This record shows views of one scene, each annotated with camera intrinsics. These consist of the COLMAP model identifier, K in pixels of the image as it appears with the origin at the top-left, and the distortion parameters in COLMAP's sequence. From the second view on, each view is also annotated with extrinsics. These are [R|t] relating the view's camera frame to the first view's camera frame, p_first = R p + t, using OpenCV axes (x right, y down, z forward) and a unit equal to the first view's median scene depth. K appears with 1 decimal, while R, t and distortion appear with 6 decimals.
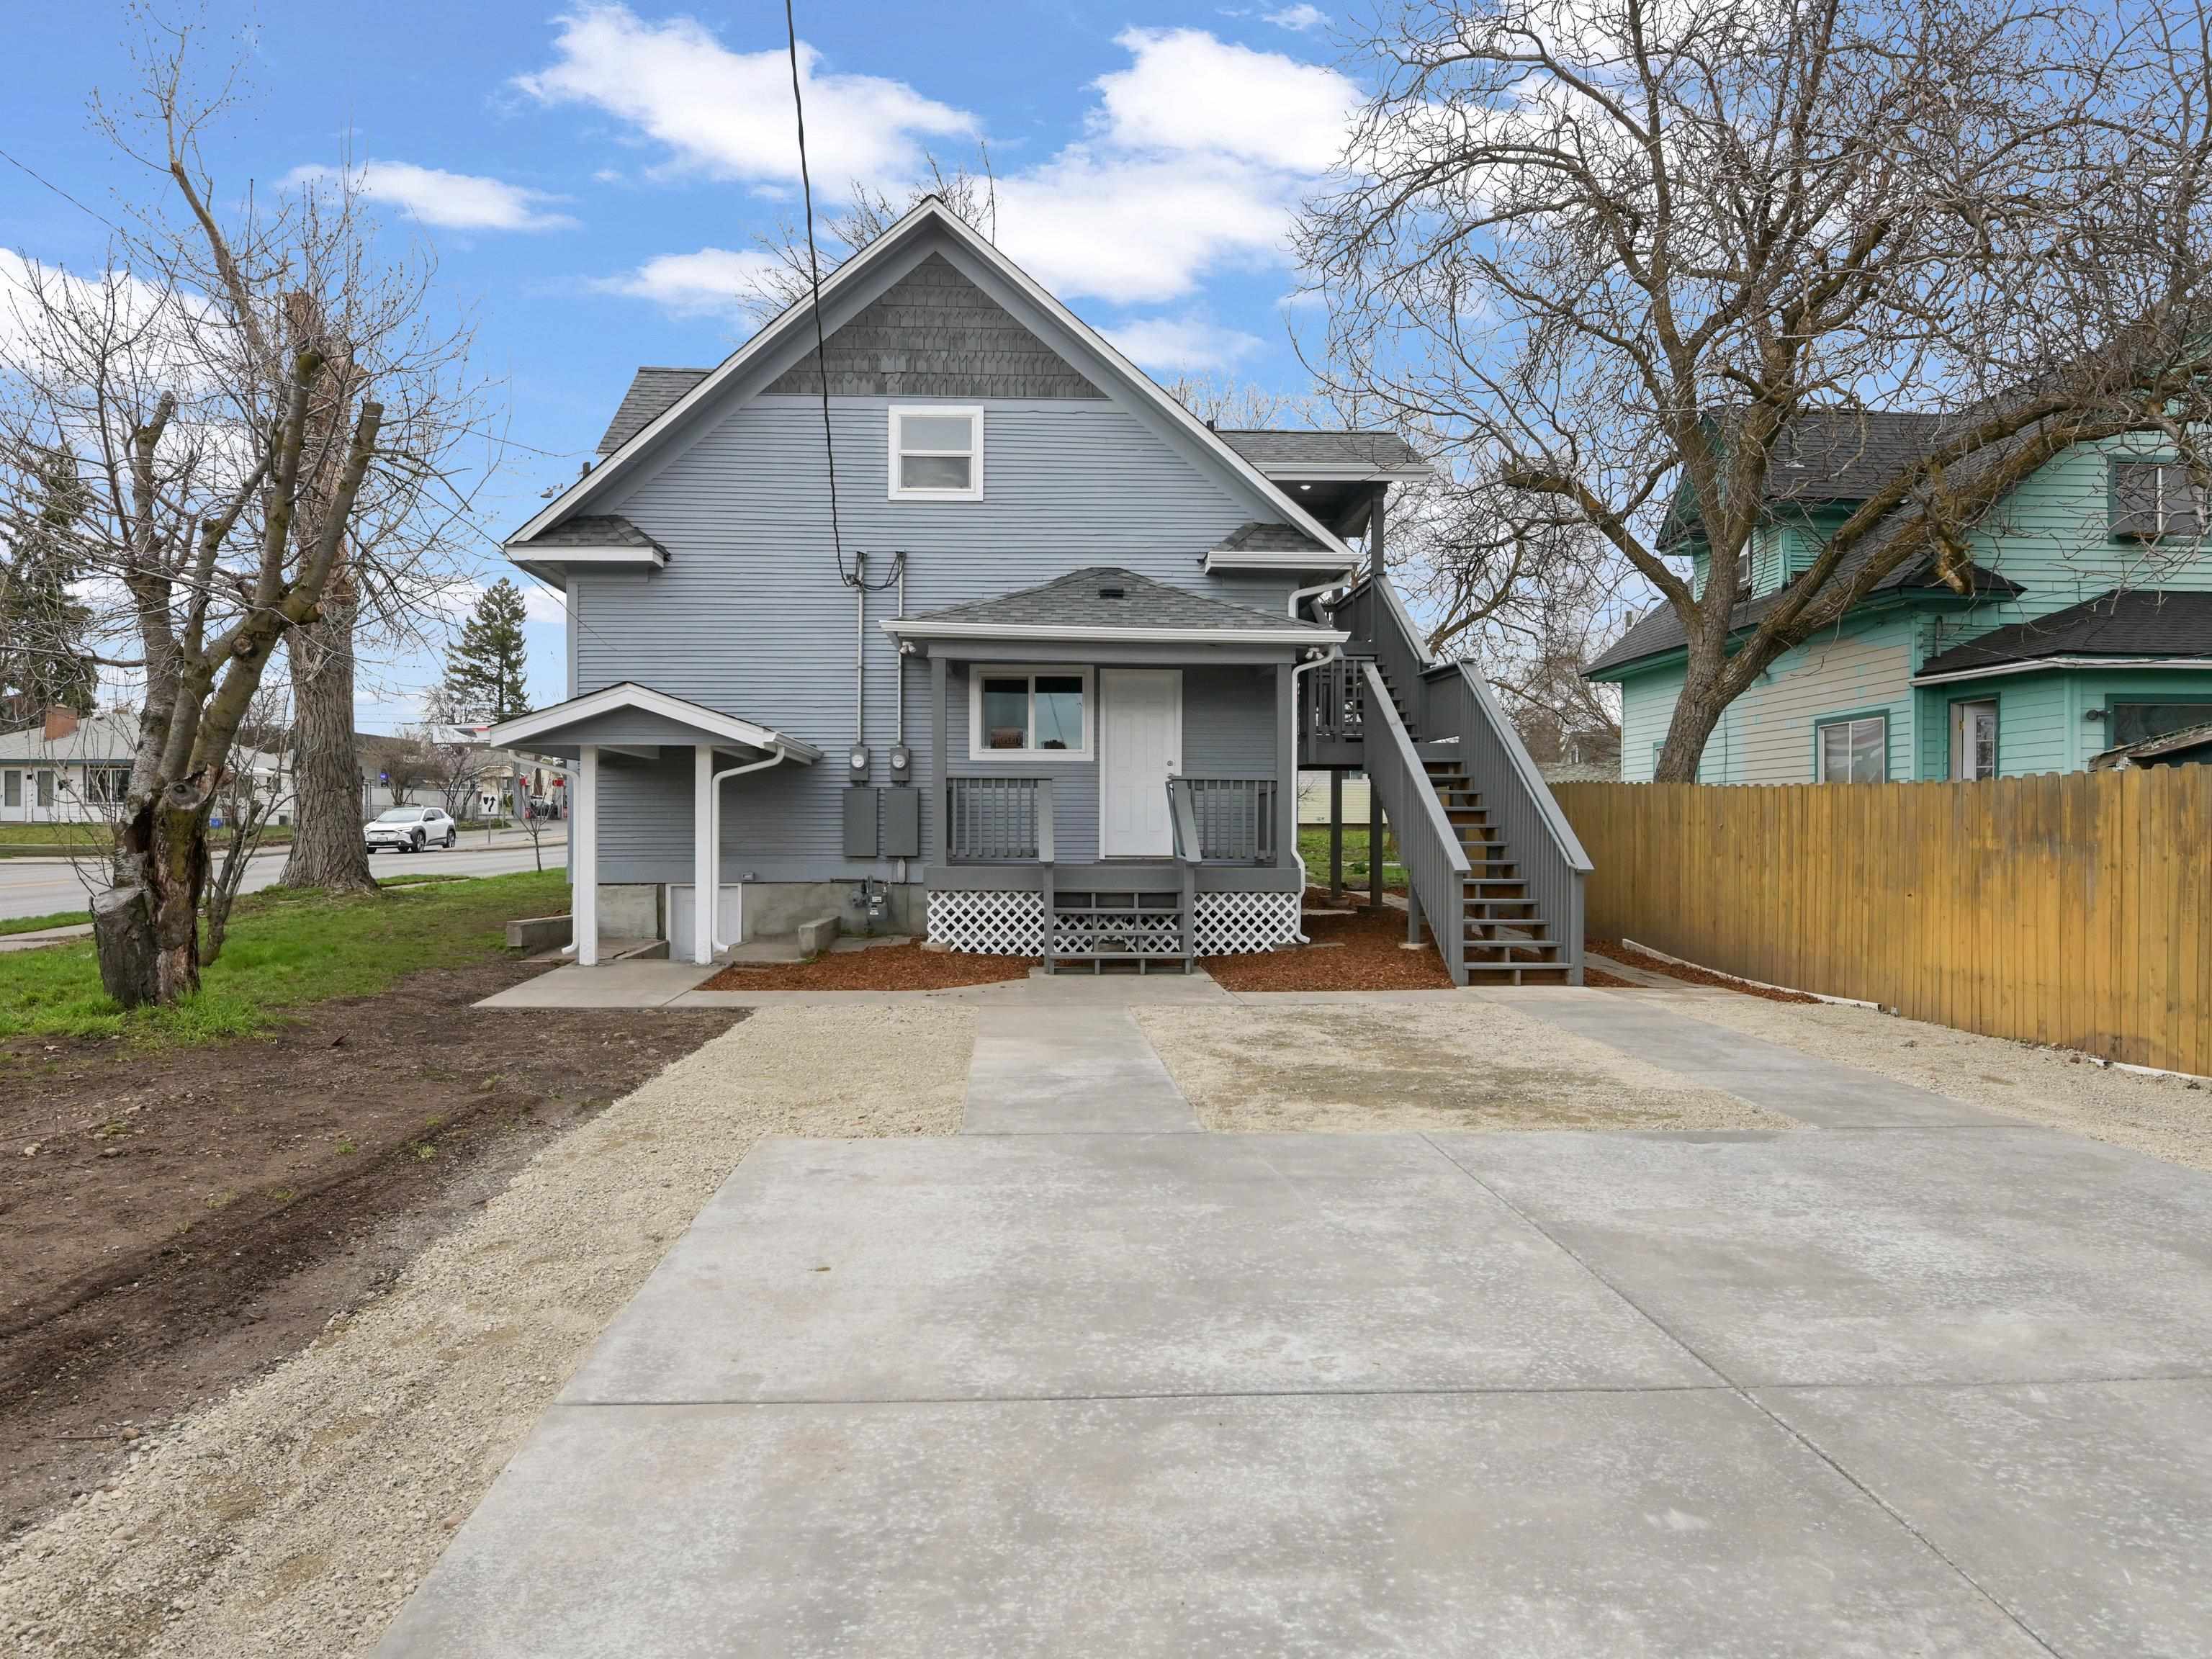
lens RADIAL K [[1457.3, 0, 1106.0], [0, 1457.3, 829.5], [0, 0, 1]] dist [-0.009969, -0.003231]
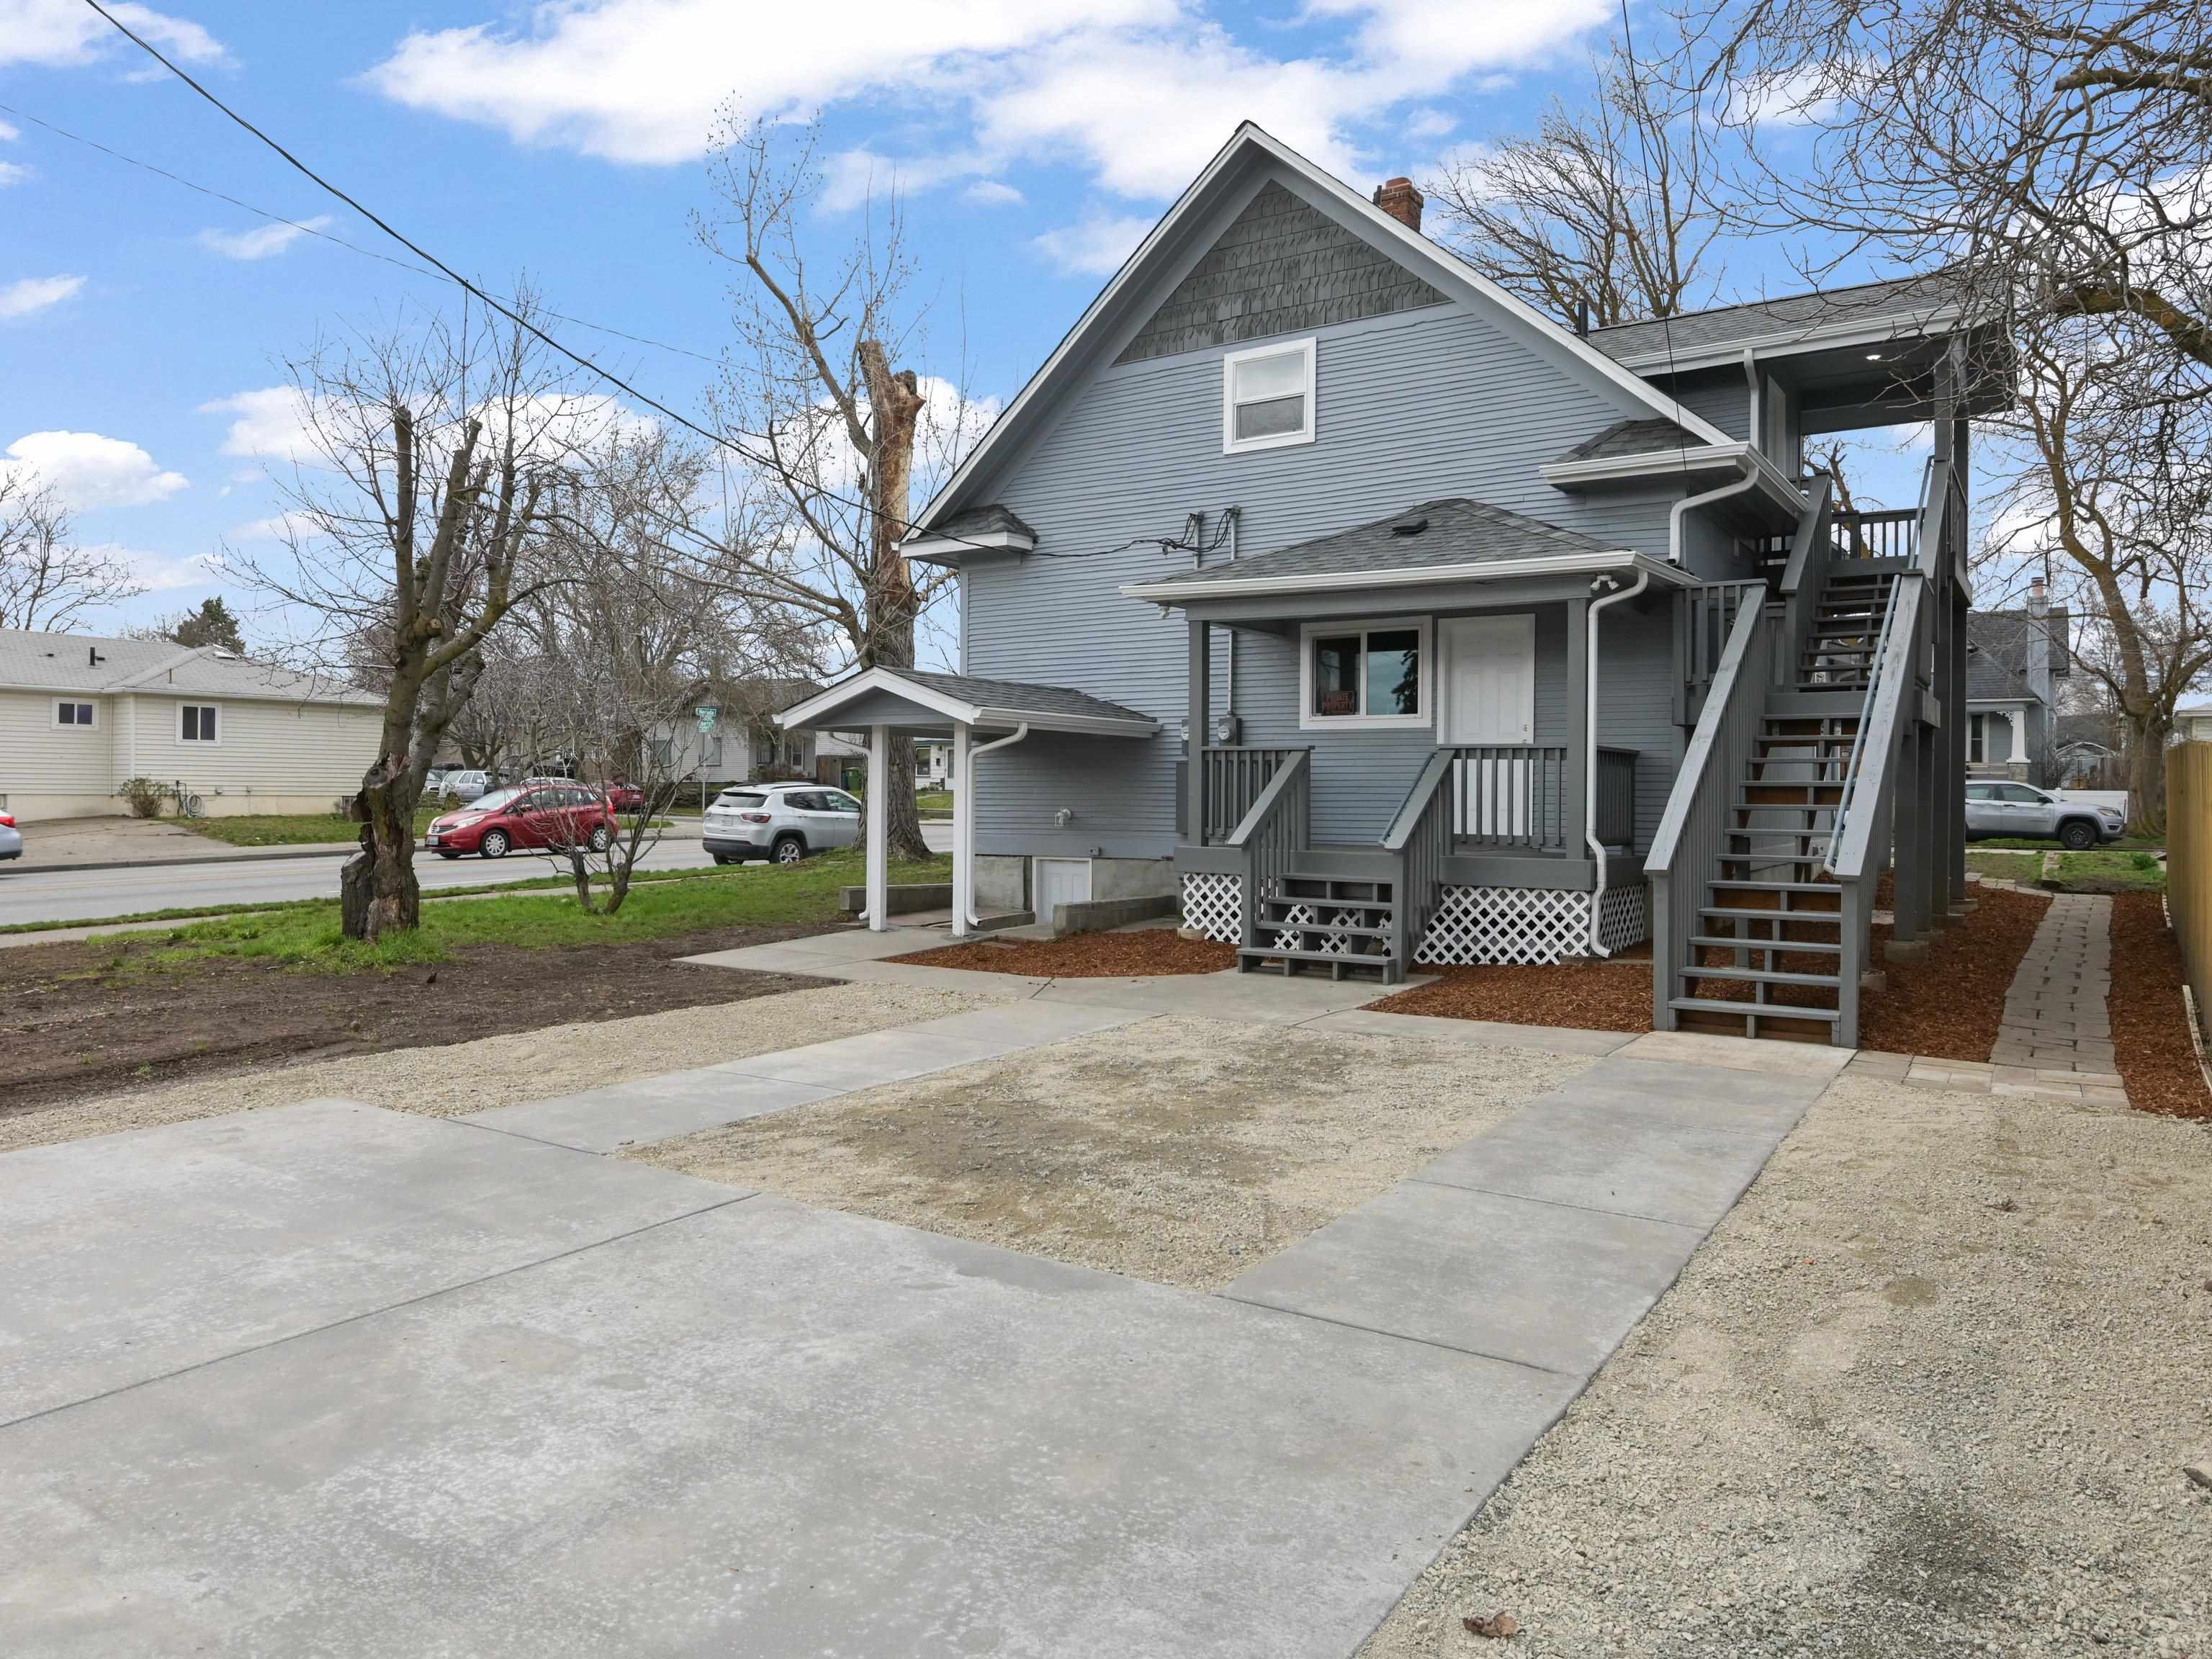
lens RADIAL K [[1477.6, 0, 1095.3], [0, 1477.6, 790.6], [0, 0, 1]] dist [-0.011168, -0.002984]
pose [[0.797004, 0.002342, -0.603970, 0.401534], [-0.005010, 0.999984, -0.002733, -0.007324], [0.603953, 0.005204, 0.797003, 0.212634]]
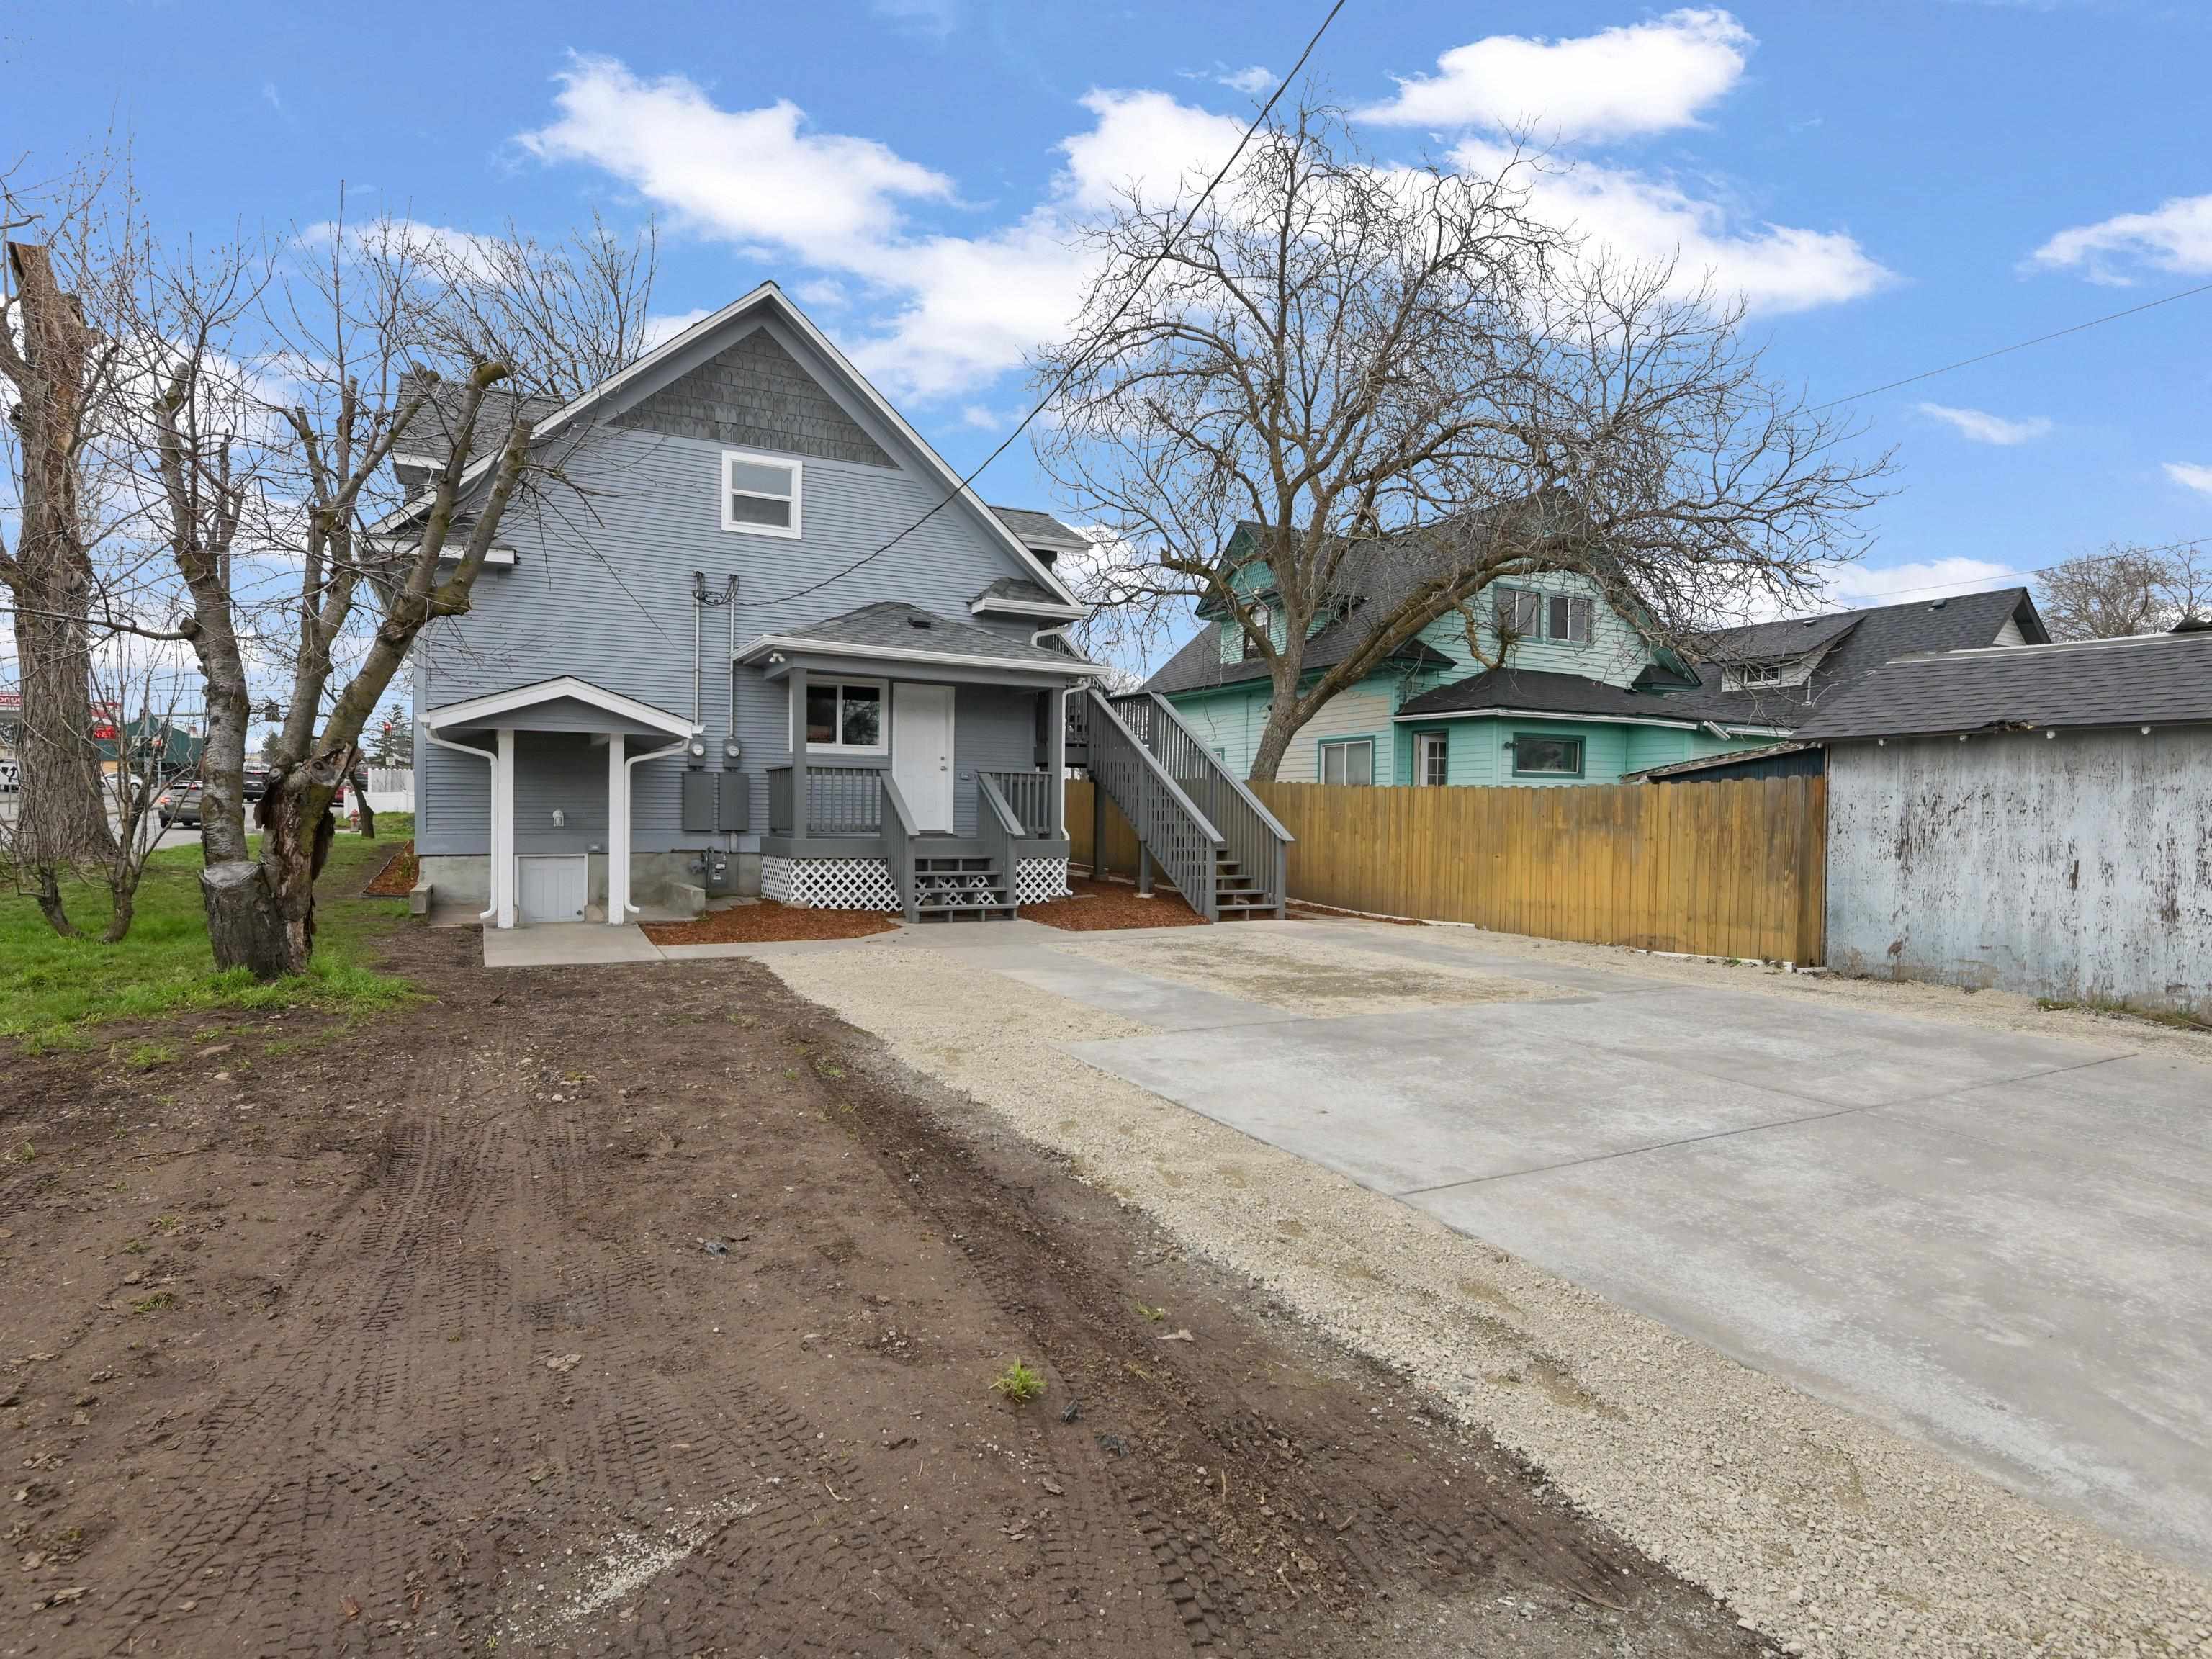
lens RADIAL K [[1158.4, 0, 1106.0], [0, 1158.4, 829.5], [0, 0, 1]] dist [-0.000446, -0.019142]
pose [[0.907820, 0.002418, 0.419354, -0.289220], [-0.010253, 0.999812, 0.016429, -0.001187], [-0.419236, -0.019214, 0.907674, 0.008151]]
